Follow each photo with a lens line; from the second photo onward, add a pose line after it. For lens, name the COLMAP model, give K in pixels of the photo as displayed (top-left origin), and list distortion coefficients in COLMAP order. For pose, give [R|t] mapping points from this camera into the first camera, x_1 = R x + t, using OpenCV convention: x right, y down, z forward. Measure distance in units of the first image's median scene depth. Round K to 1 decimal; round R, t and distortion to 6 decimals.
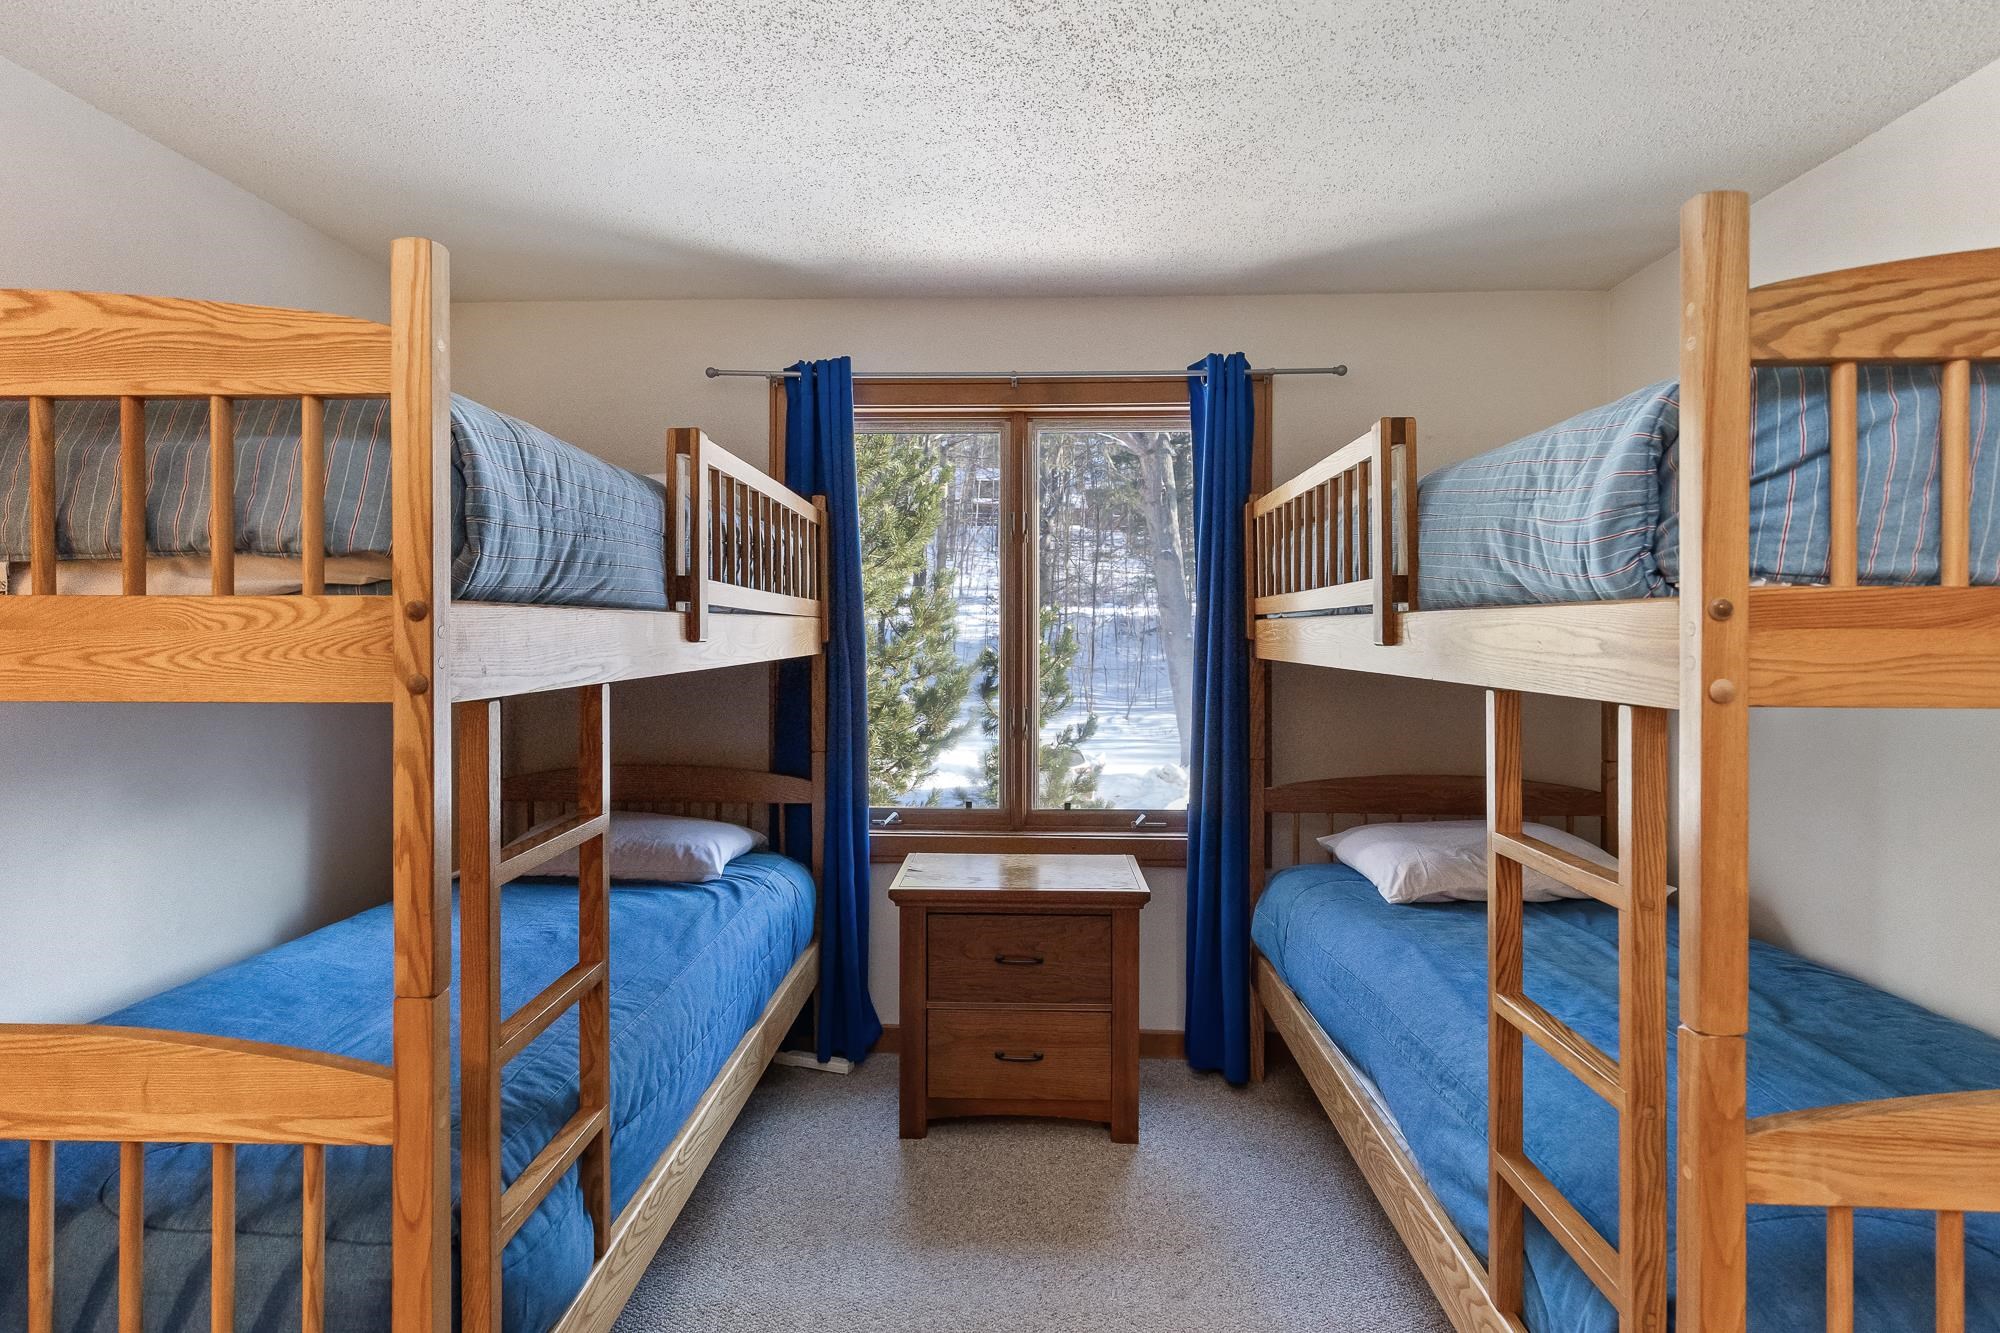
lens RADIAL K [[969.0, 0, 995.4], [0, 969.0, 637.6], [0, 0, 1]] dist [0.001396, -0.002460]
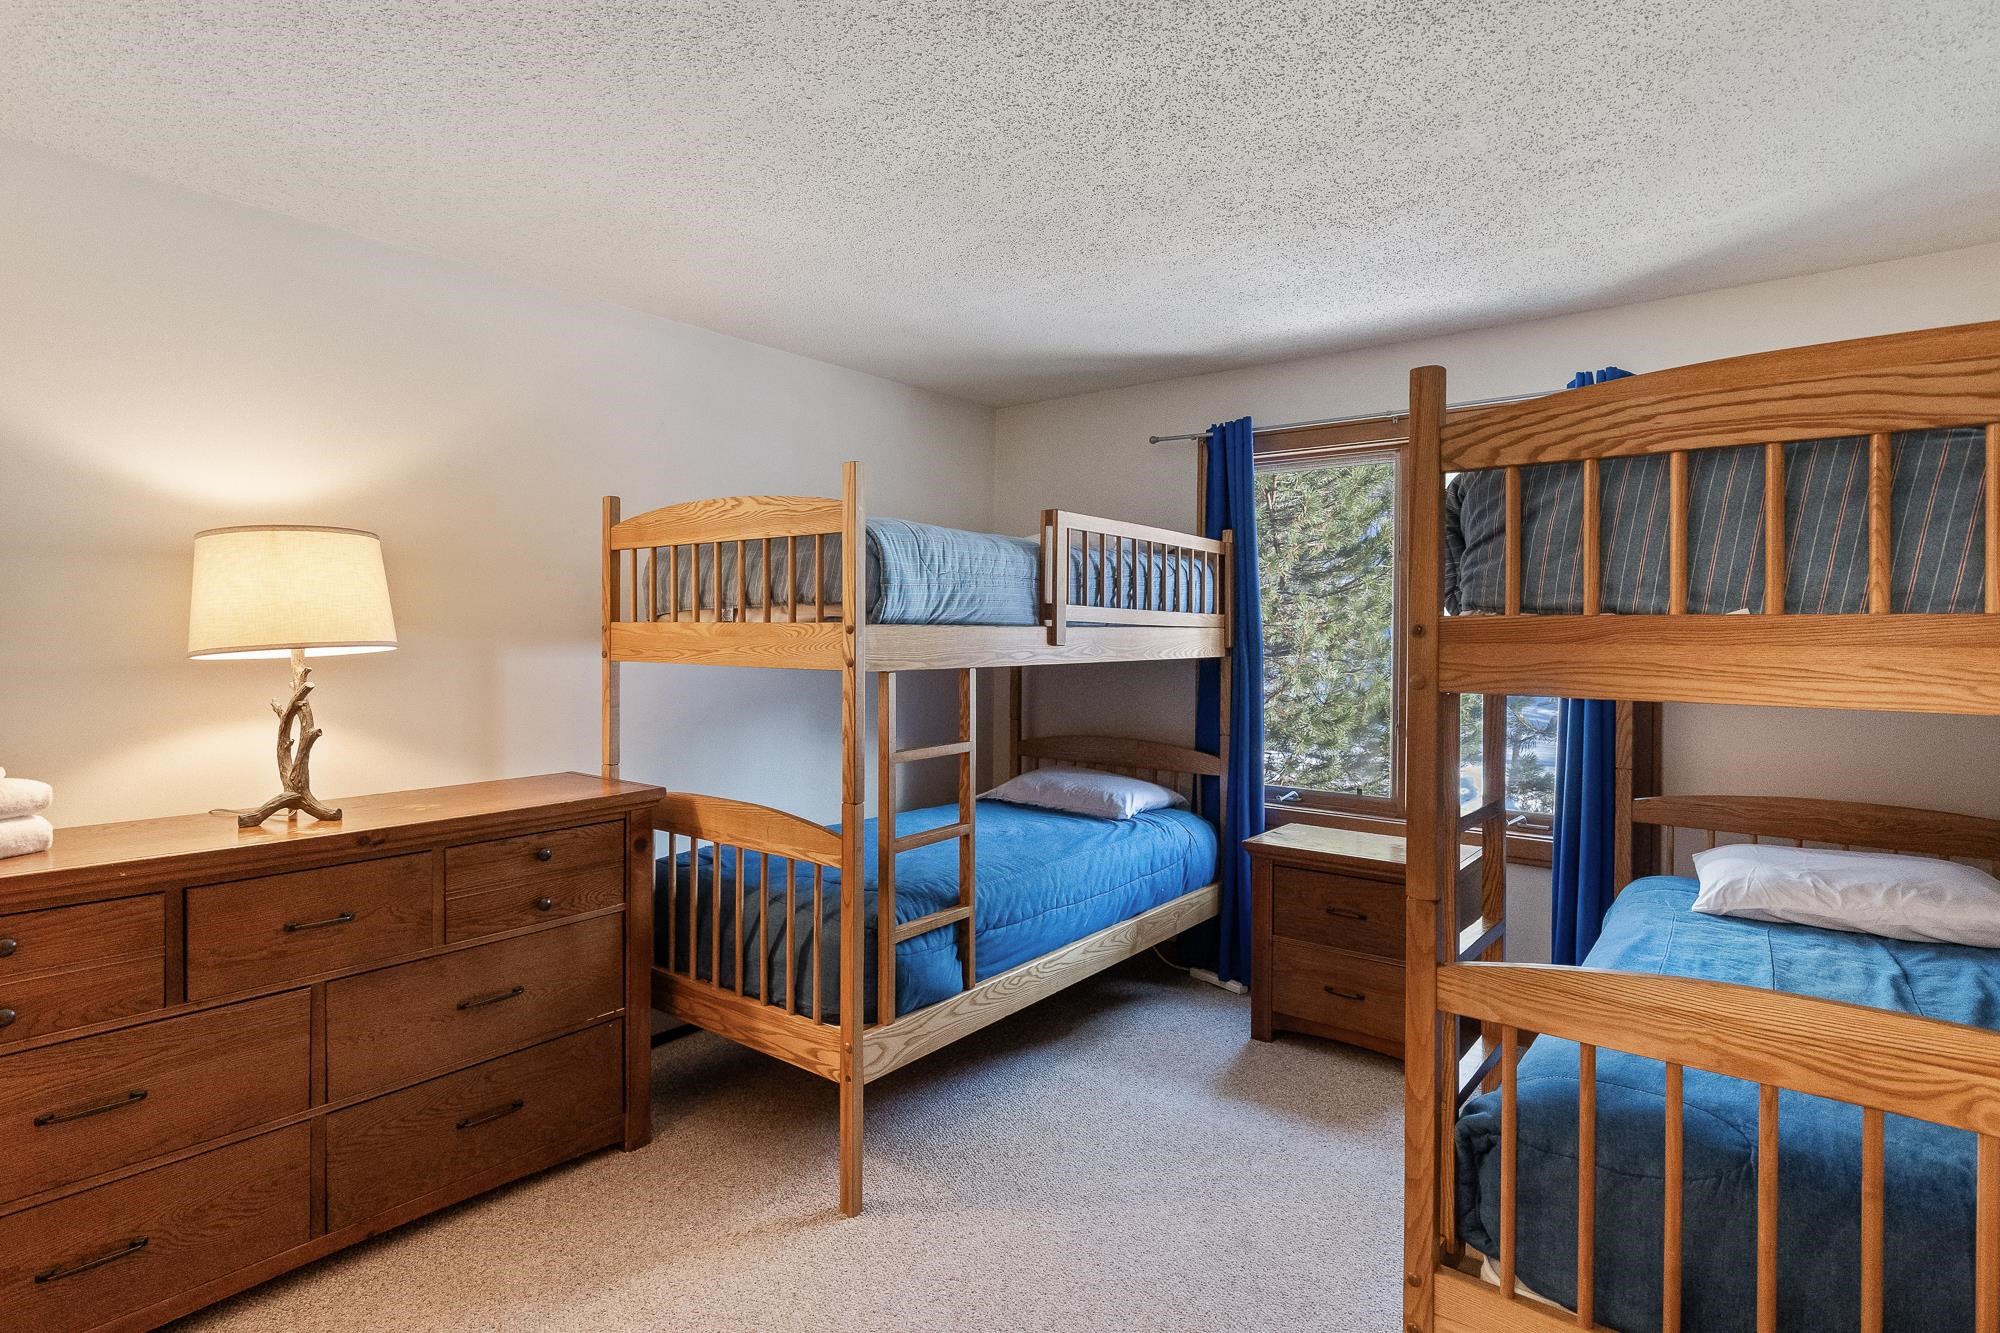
lens RADIAL K [[1010.9, 0, 1001.3], [0, 1010.9, 651.7], [0, 0, 1]] dist [-0.001688, 0.000181]
pose [[0.807019, 0.014493, -0.590348, 0.590470], [-0.009544, 0.999888, 0.011499, -0.003572], [0.590448, -0.003646, 0.807067, -0.373627]]
